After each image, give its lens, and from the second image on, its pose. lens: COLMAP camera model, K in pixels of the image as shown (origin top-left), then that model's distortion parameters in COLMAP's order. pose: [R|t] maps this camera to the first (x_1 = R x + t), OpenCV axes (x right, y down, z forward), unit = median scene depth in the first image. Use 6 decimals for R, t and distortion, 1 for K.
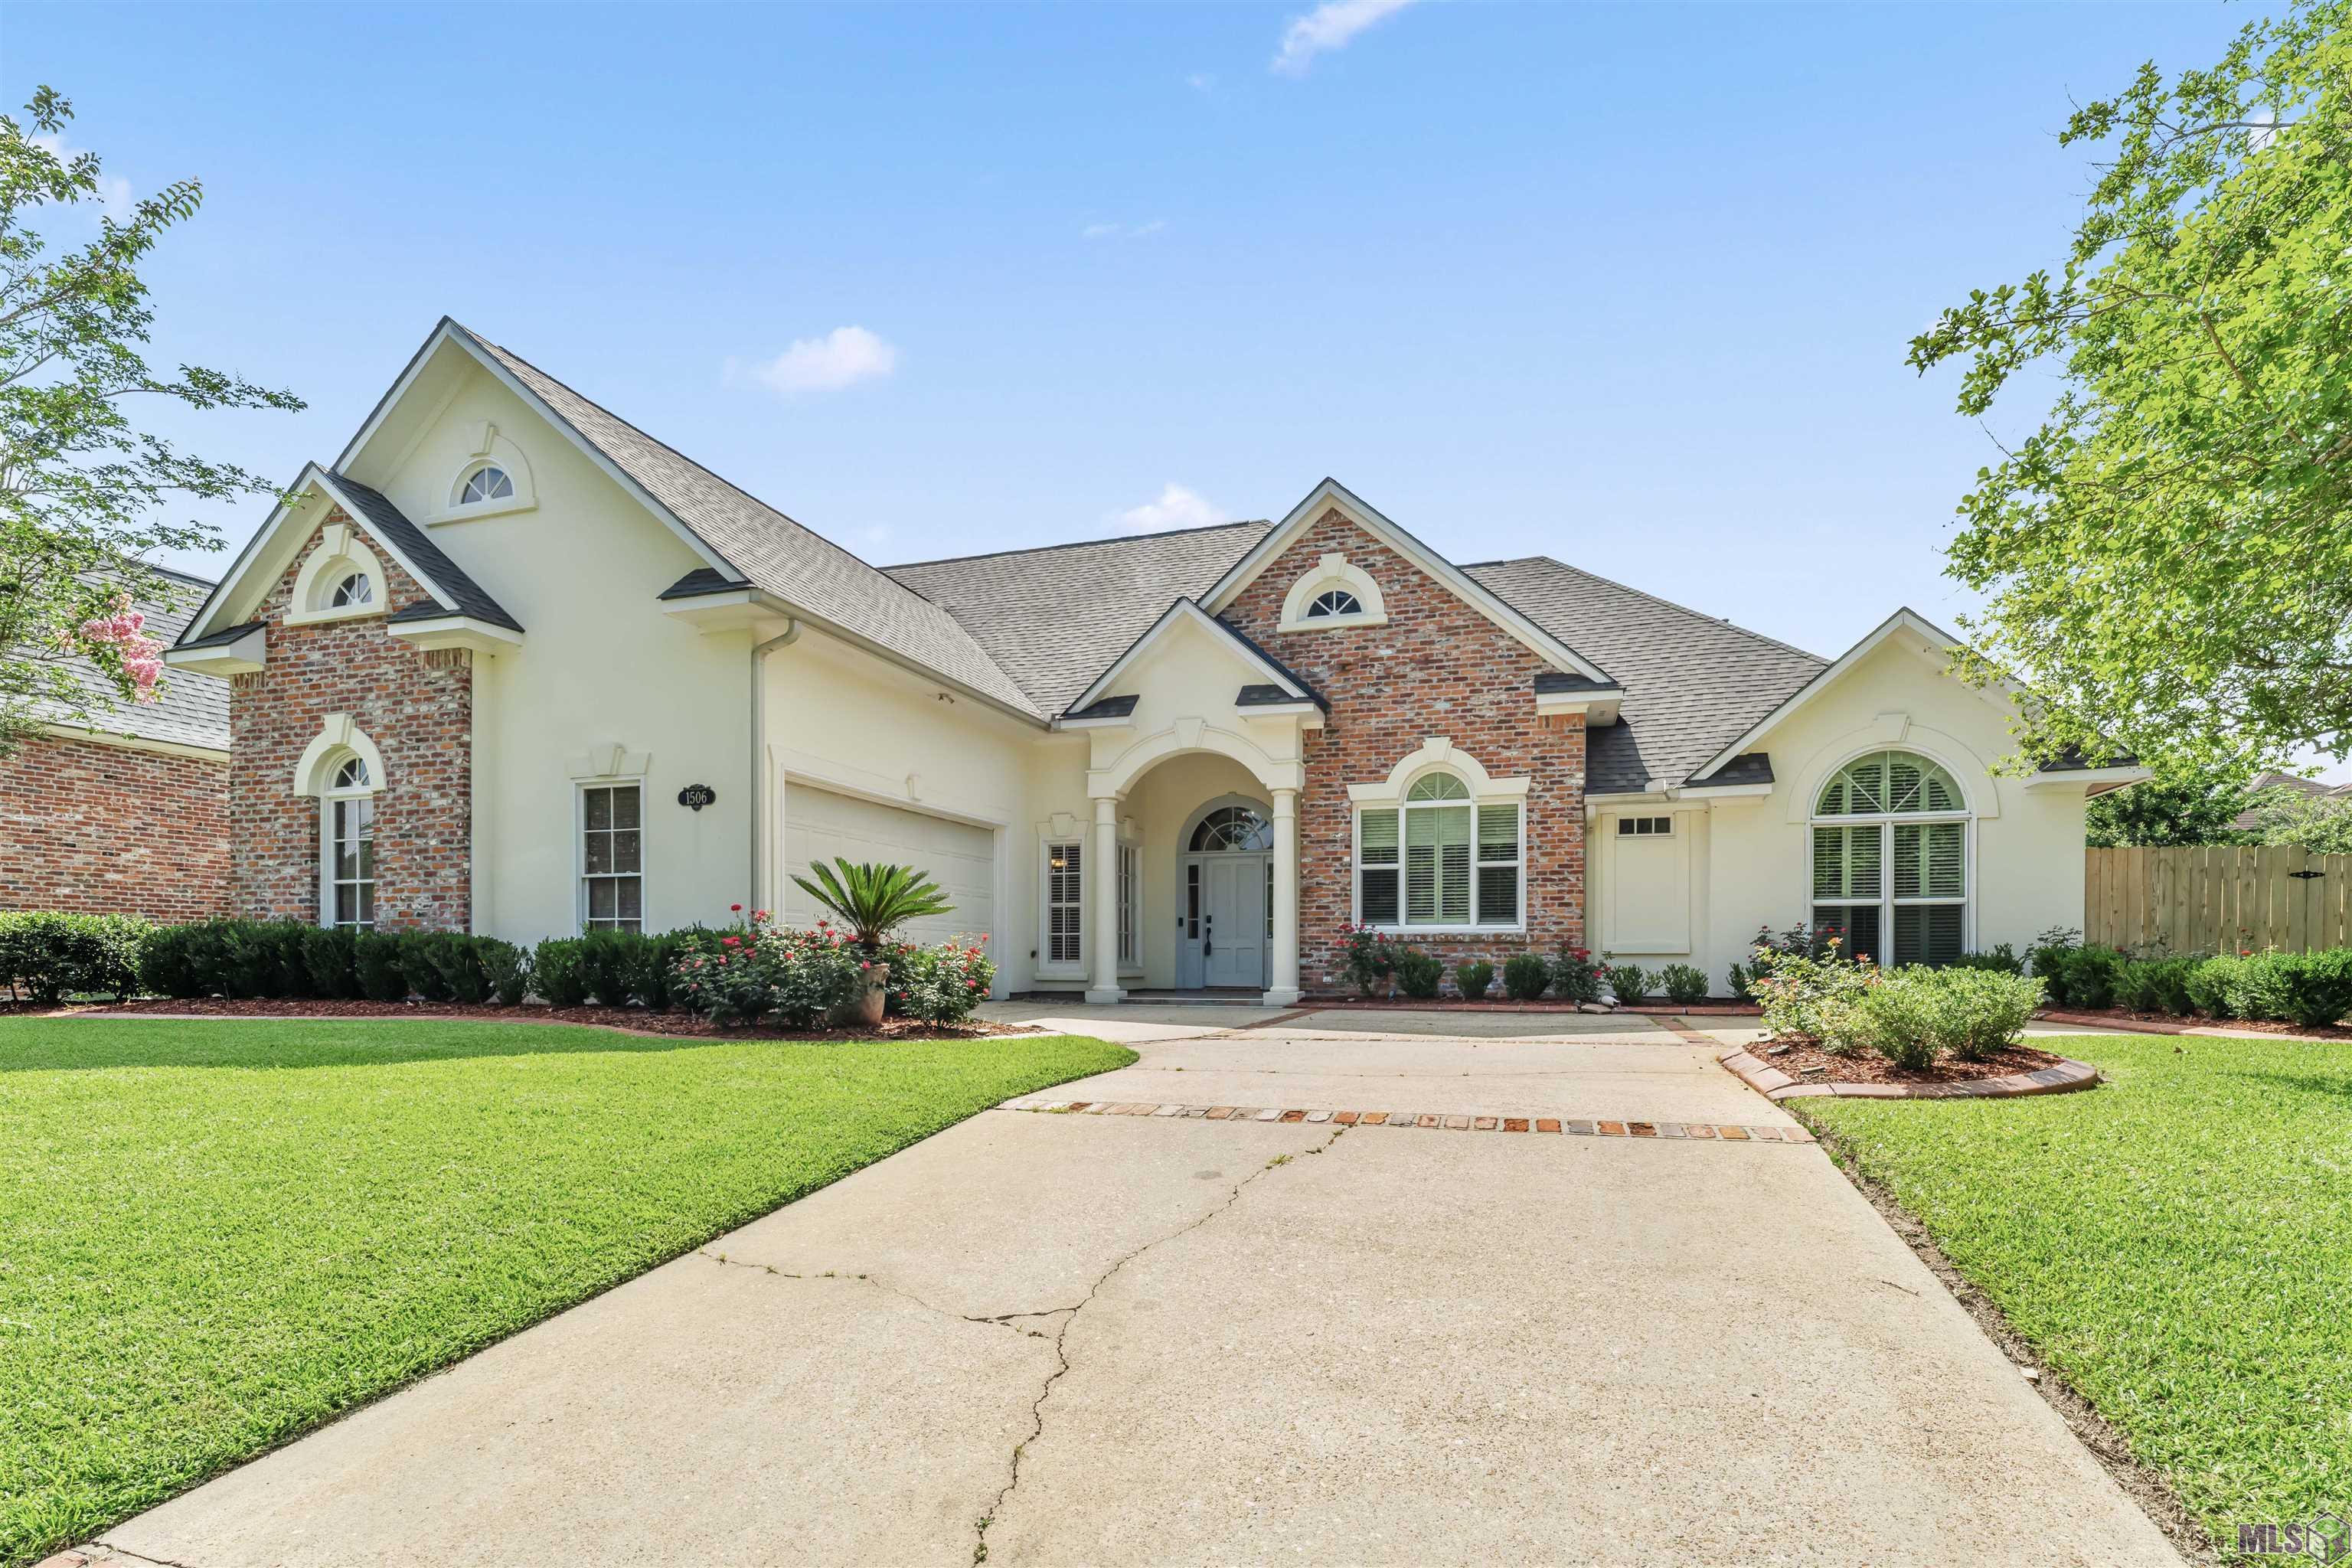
lens RADIAL K [[1131.1, 0, 1176.0], [0, 1131.1, 784.0], [0, 0, 1]] dist [-0.000711, -0.000051]
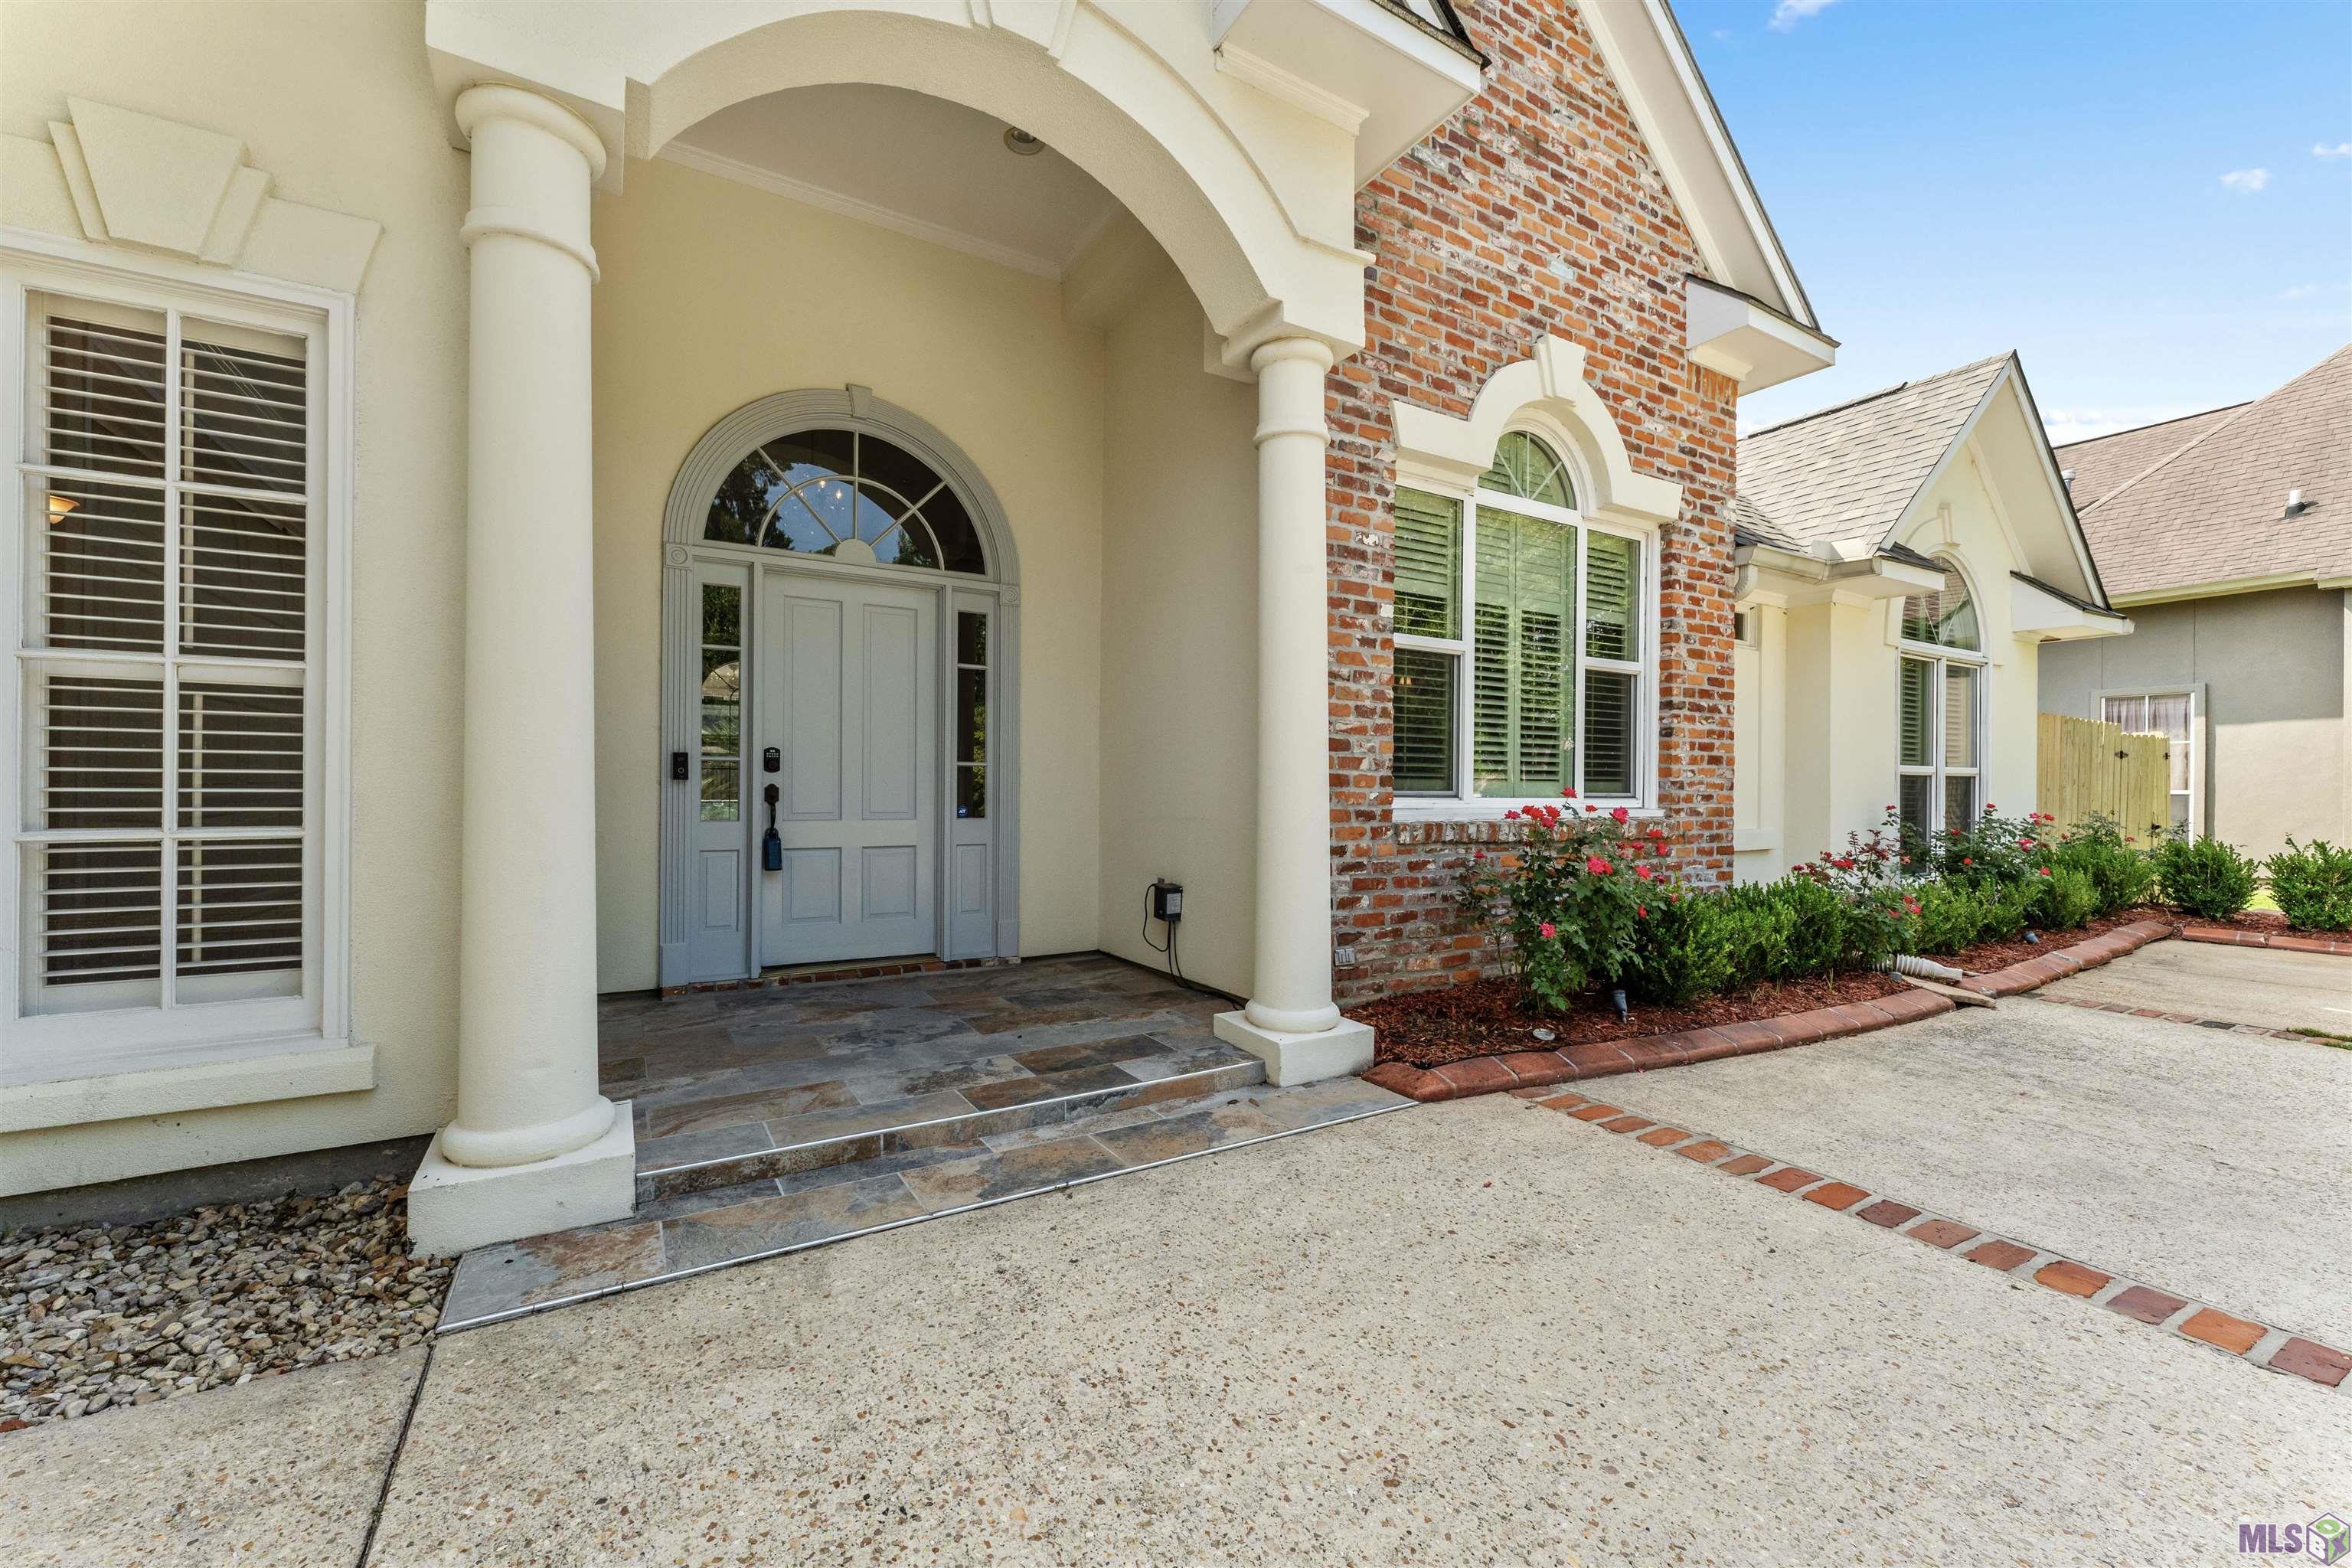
lens RADIAL K [[940.3, 0, 1176.0], [0, 940.3, 784.0], [0, 0, 1]] dist [-0.011042, -0.000103]
pose [[0.661850, 0.005746, 0.749615, -0.111316], [-0.120826, 0.987714, 0.099109, 0.098351], [-0.739835, -0.156168, 0.654412, 0.847315]]
